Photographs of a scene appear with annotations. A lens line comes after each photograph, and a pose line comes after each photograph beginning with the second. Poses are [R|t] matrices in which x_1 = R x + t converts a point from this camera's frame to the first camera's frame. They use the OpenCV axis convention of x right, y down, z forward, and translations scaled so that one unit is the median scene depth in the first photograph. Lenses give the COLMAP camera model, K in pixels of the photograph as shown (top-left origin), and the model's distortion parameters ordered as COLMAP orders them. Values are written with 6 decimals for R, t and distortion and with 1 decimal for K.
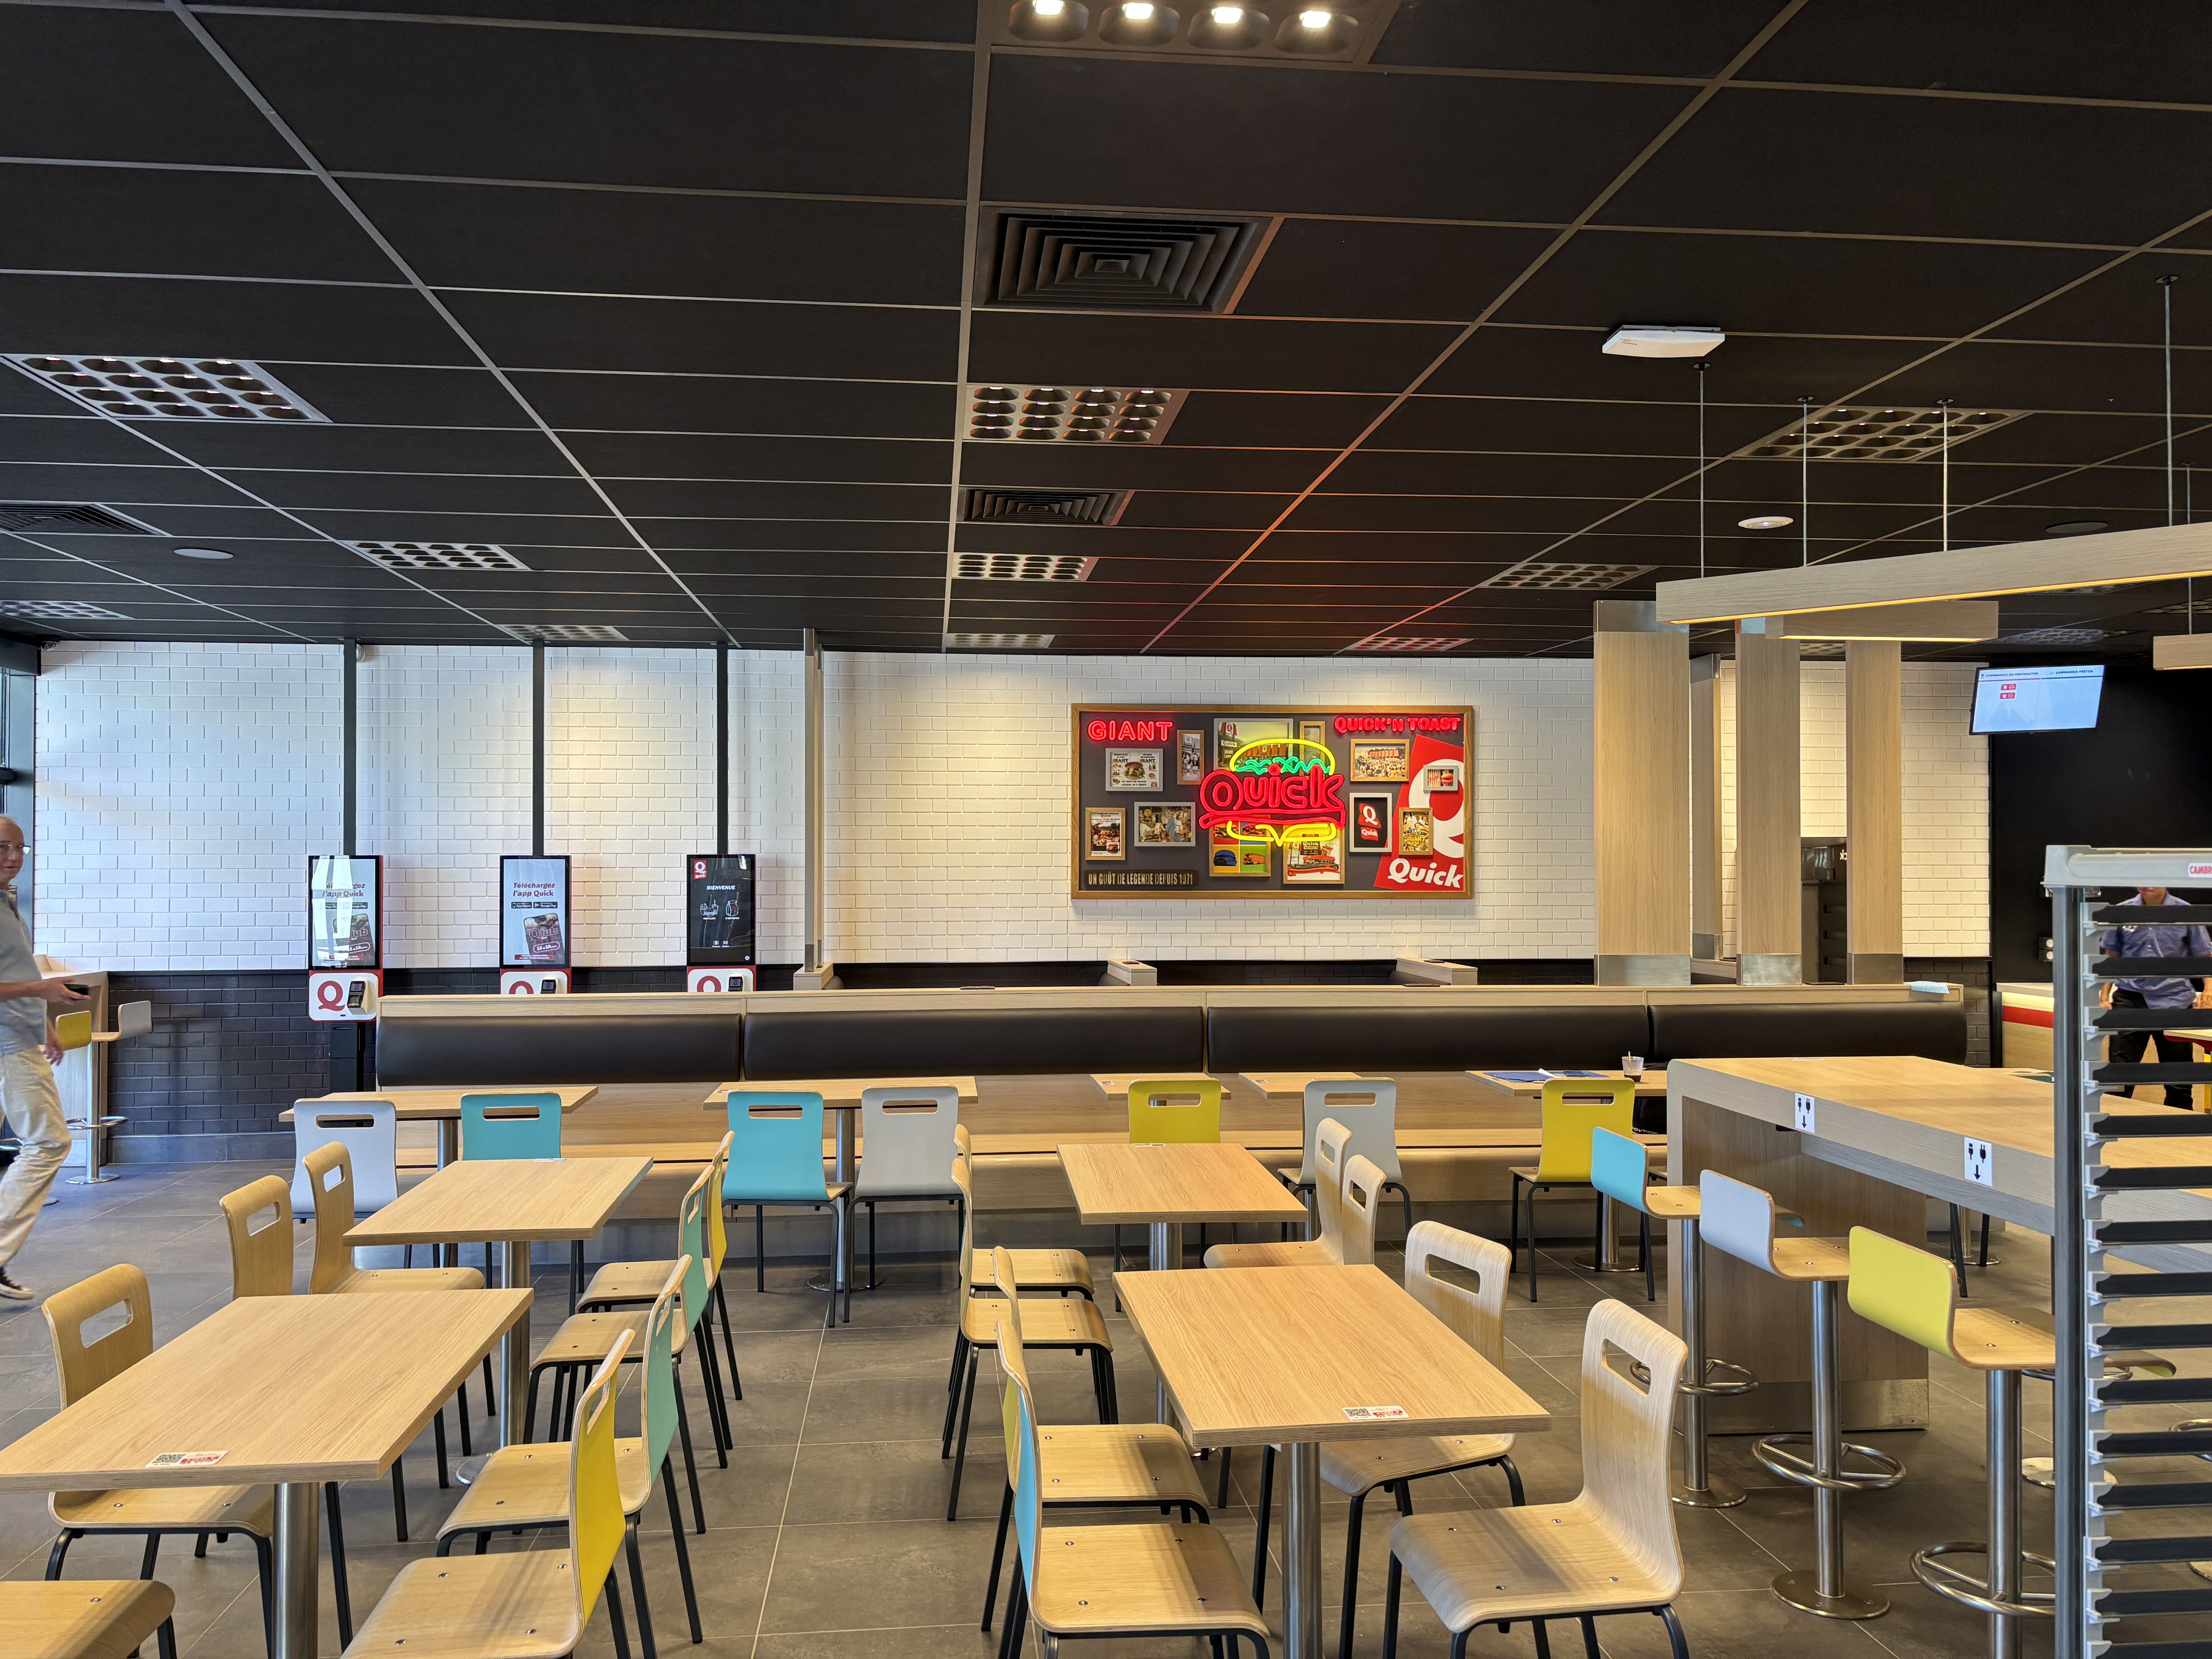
lens RADIAL K [[1685.5, 0, 1105.5], [0, 1685.5, 830.3], [0, 0, 1]] dist [0.001610, 0.001414]
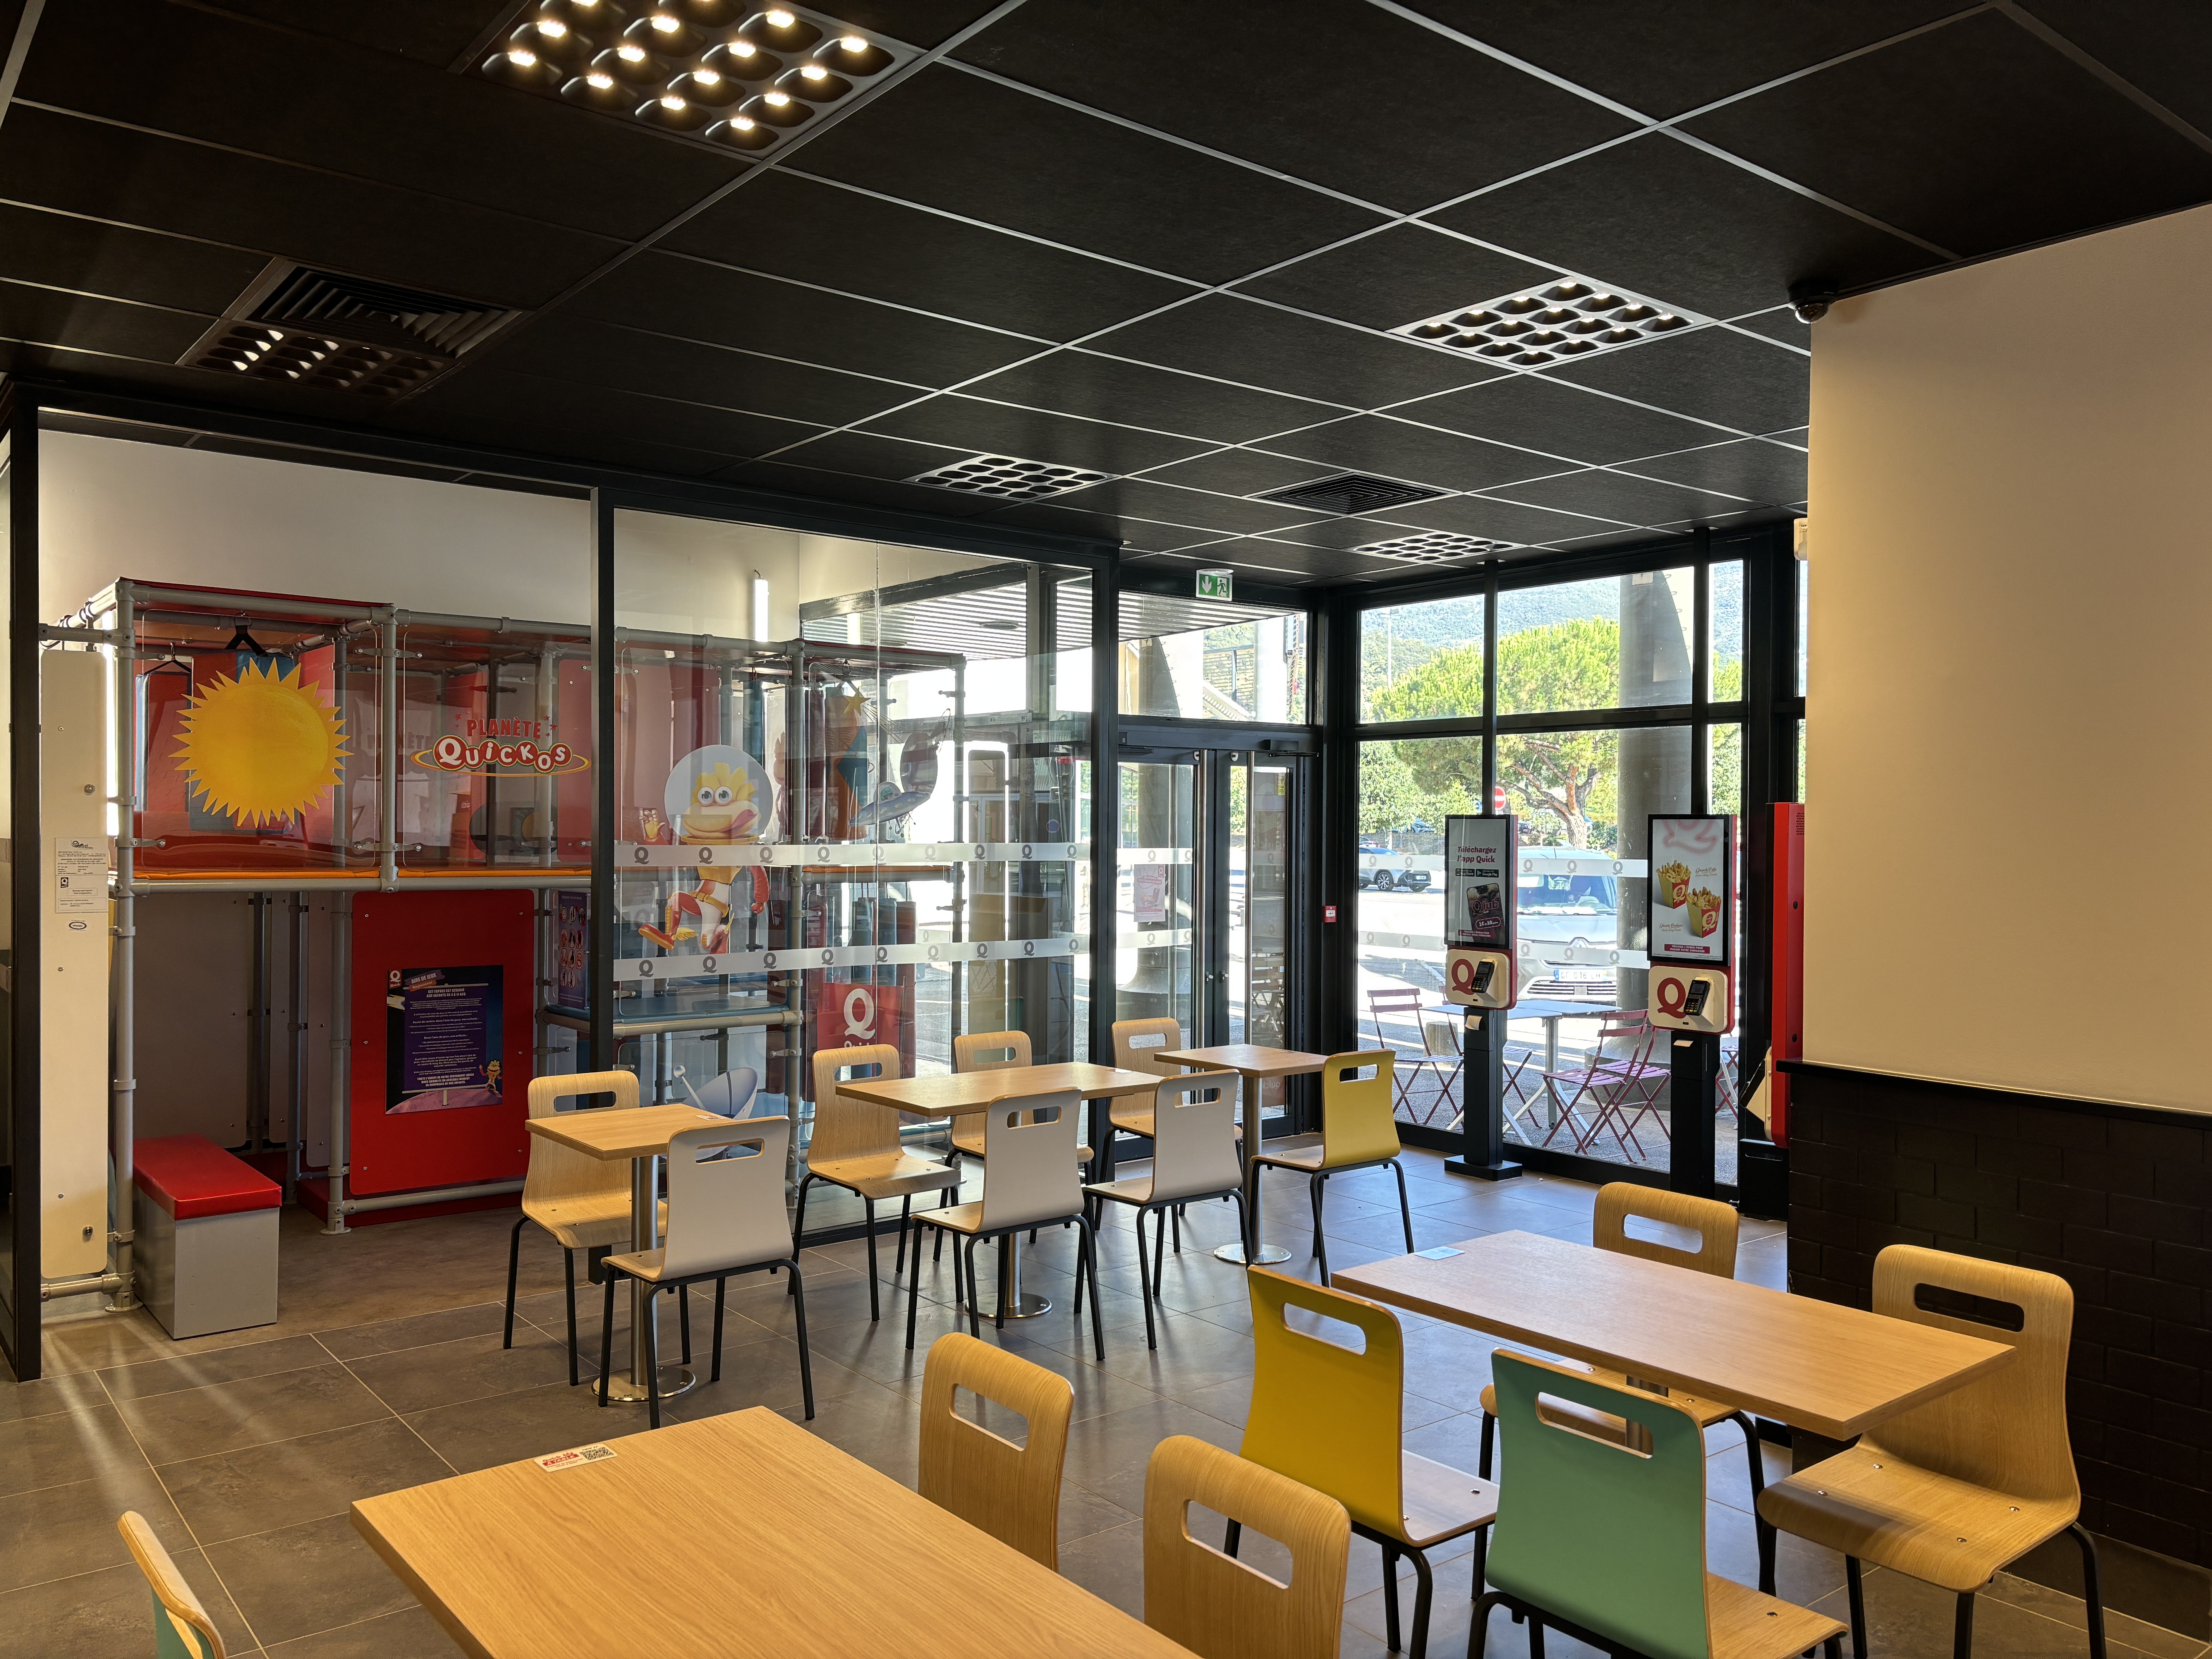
lens RADIAL K [[1685.5, 0, 1108.3], [0, 1685.5, 835.9], [0, 0, 1]] dist [0.001610, 0.001414]
pose [[-0.842178, -0.017304, -0.538921, 0.375023], [-0.011922, 0.999838, -0.013472, 0.039722], [0.539067, -0.004920, -0.842248, 1.758160]]
